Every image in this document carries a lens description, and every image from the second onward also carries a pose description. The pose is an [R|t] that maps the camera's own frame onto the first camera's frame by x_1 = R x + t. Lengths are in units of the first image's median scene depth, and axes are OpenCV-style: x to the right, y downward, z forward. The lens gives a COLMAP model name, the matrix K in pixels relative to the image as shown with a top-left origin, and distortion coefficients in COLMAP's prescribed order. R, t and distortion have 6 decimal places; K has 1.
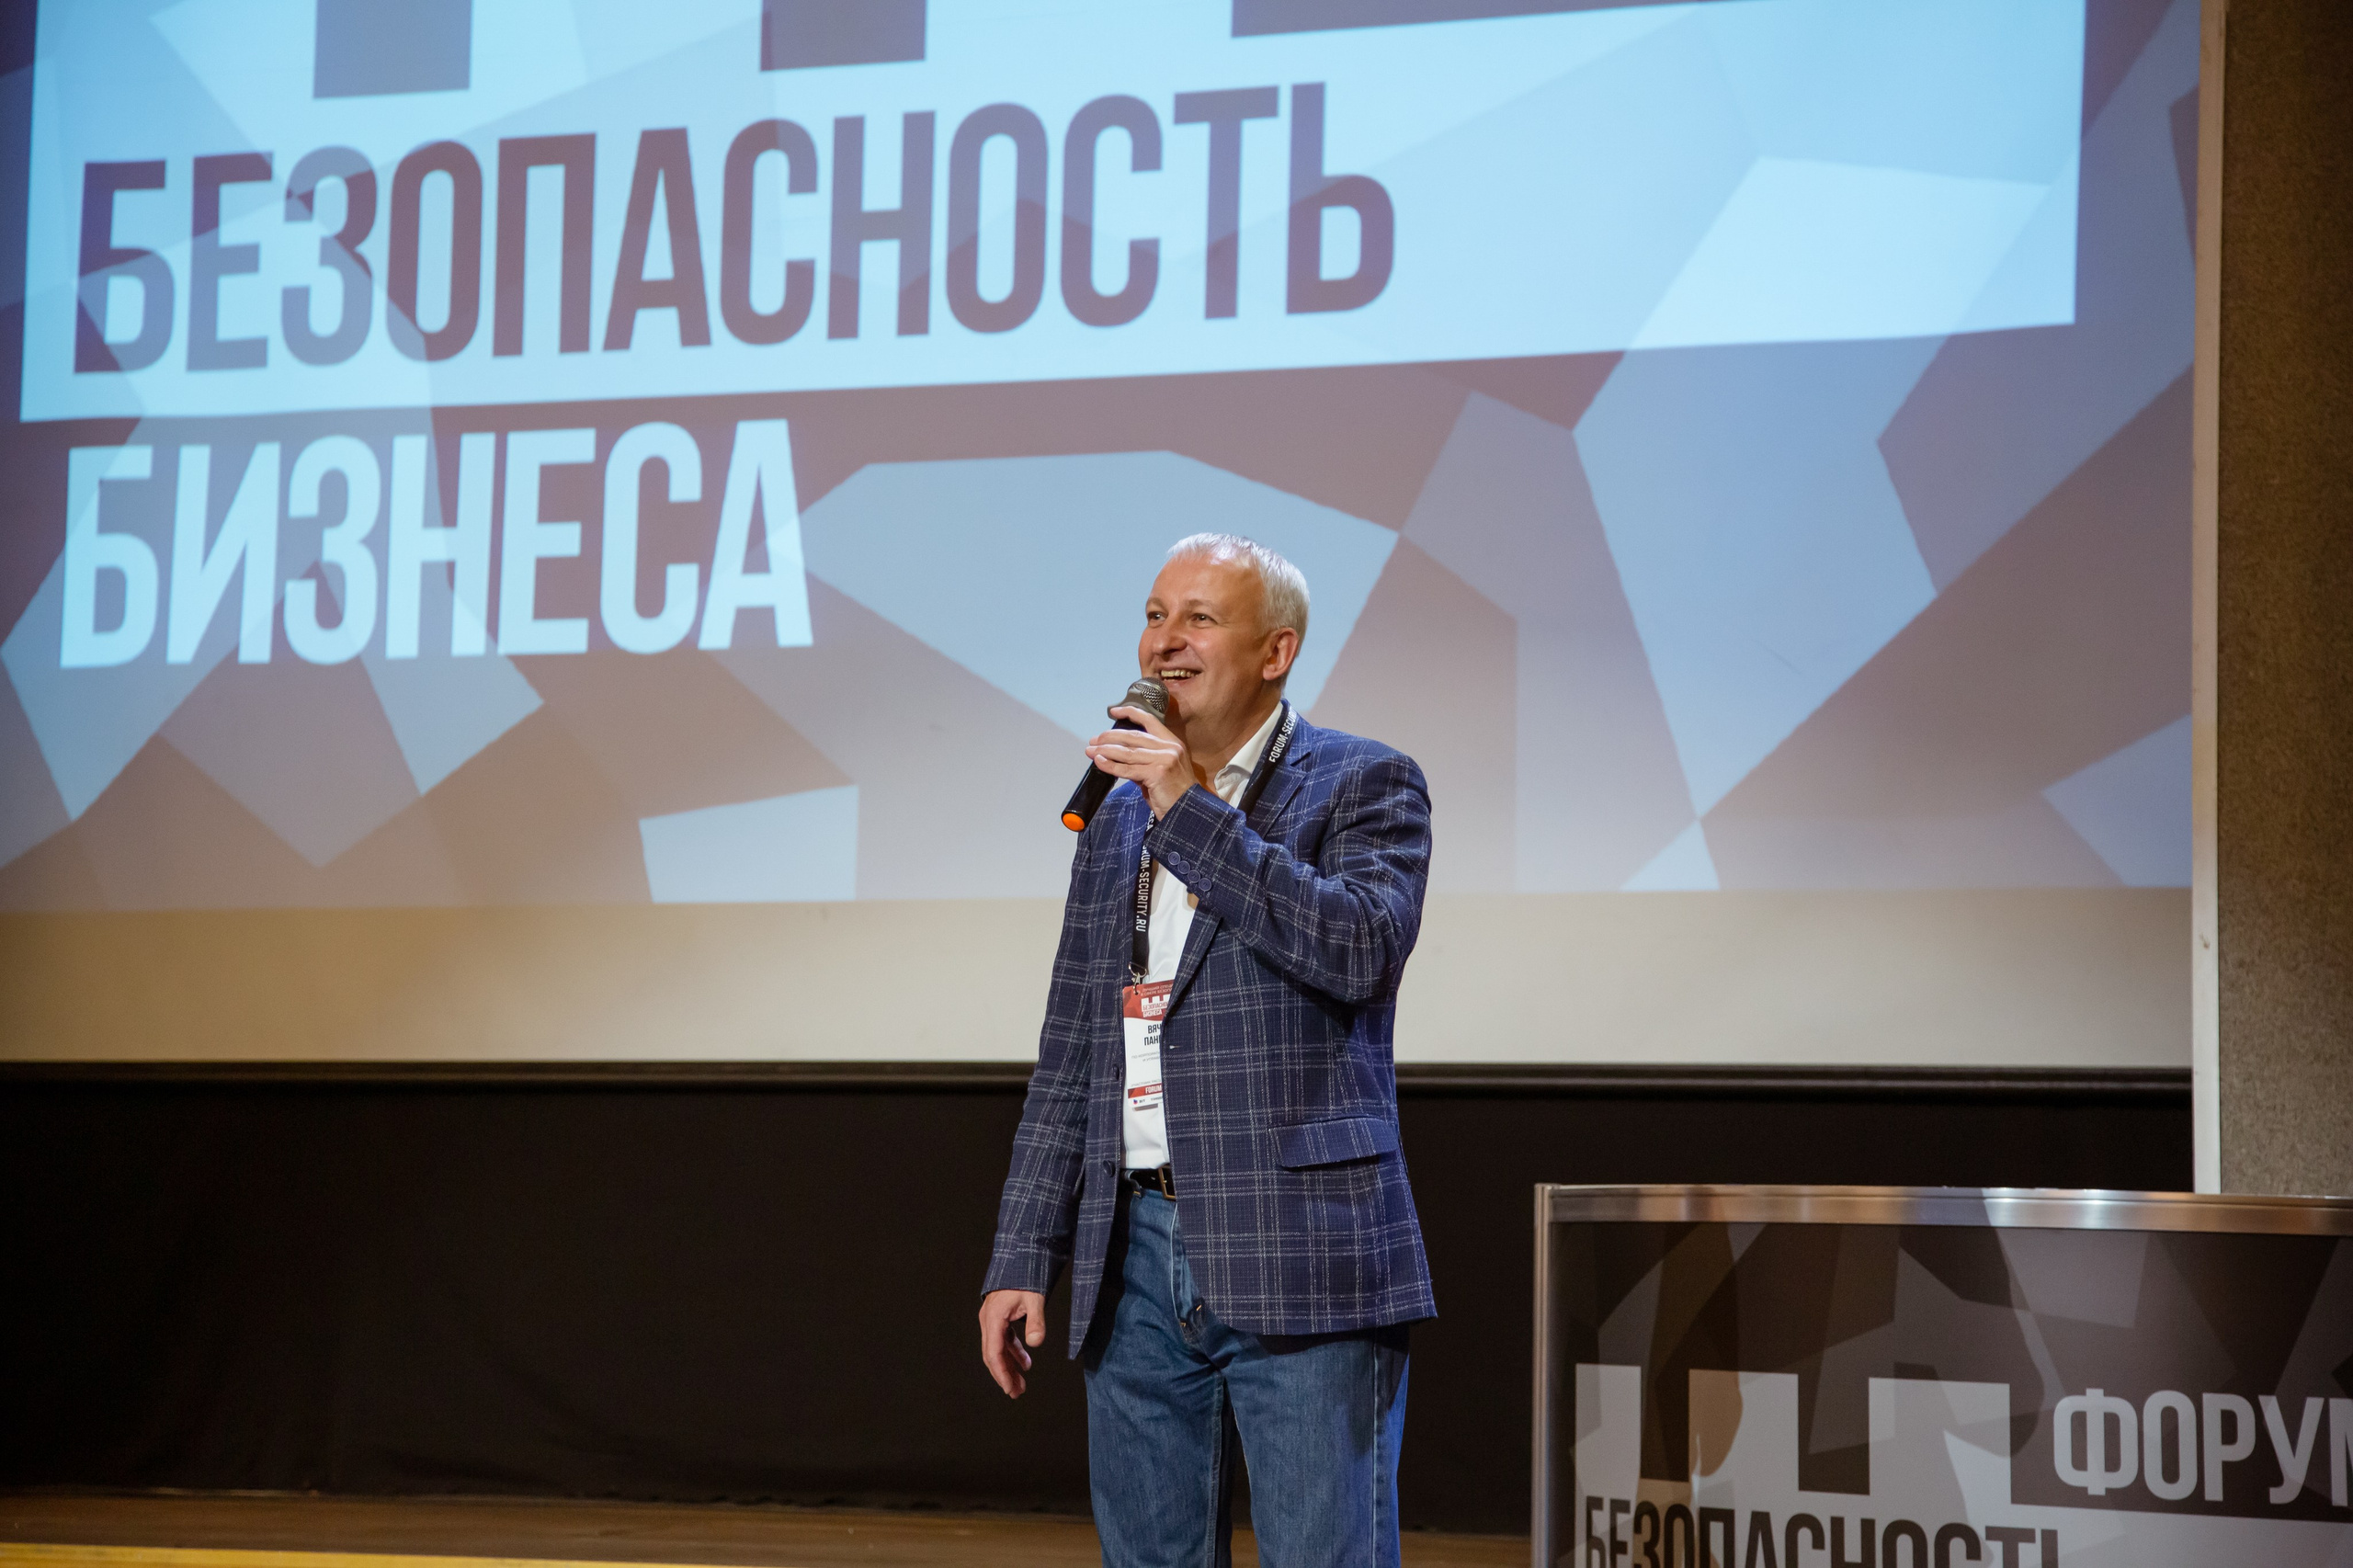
lens RADIAL K [[4550.9, 0, 1296.7], [0, 4550.9, 792.9], [0, 0, 1]] dist [0.282343, 0.000000]
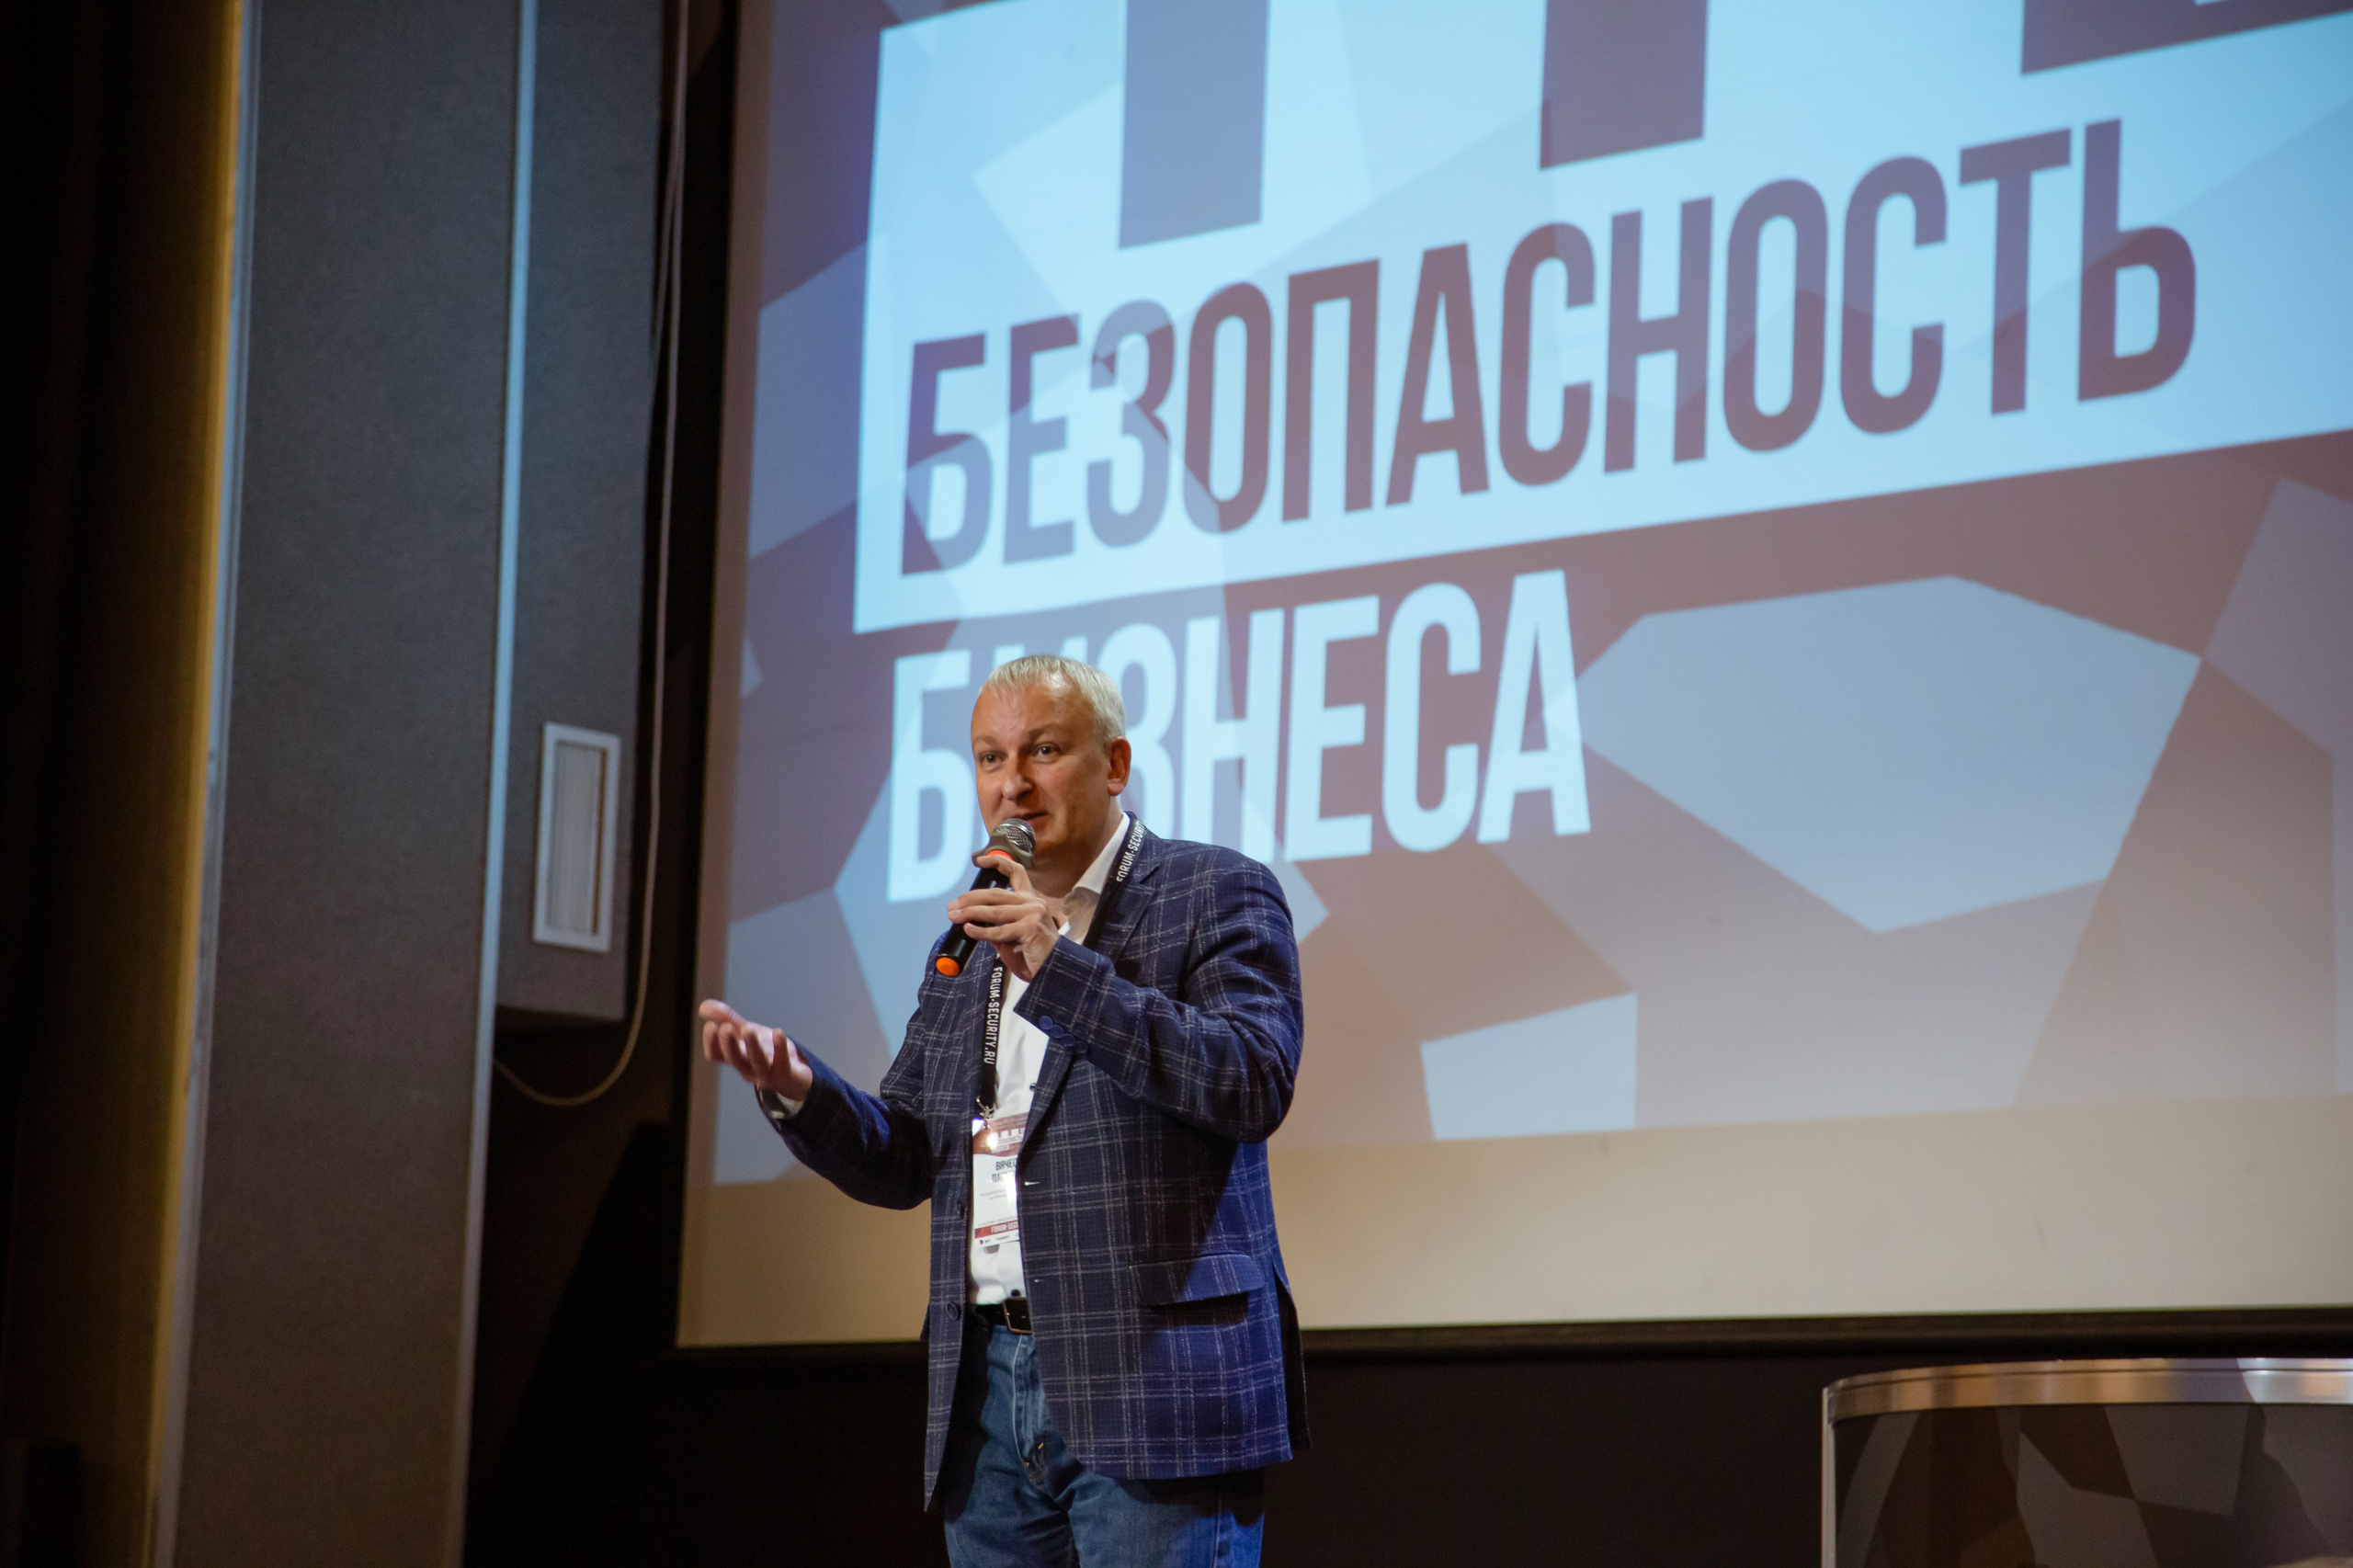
lens RADIAL K [[6708.7, 0, 1165.5], [0, 6708.7, 756.9], [0, 0, 1]] dist [0.615602, 0.000000]
pose [[0.912563, -0.053810, -0.405380, 0.326869], [0.031329, 0.997591, -0.061894, 0.028629], [0.407734, 0.043782, 0.912050, -0.175719]]
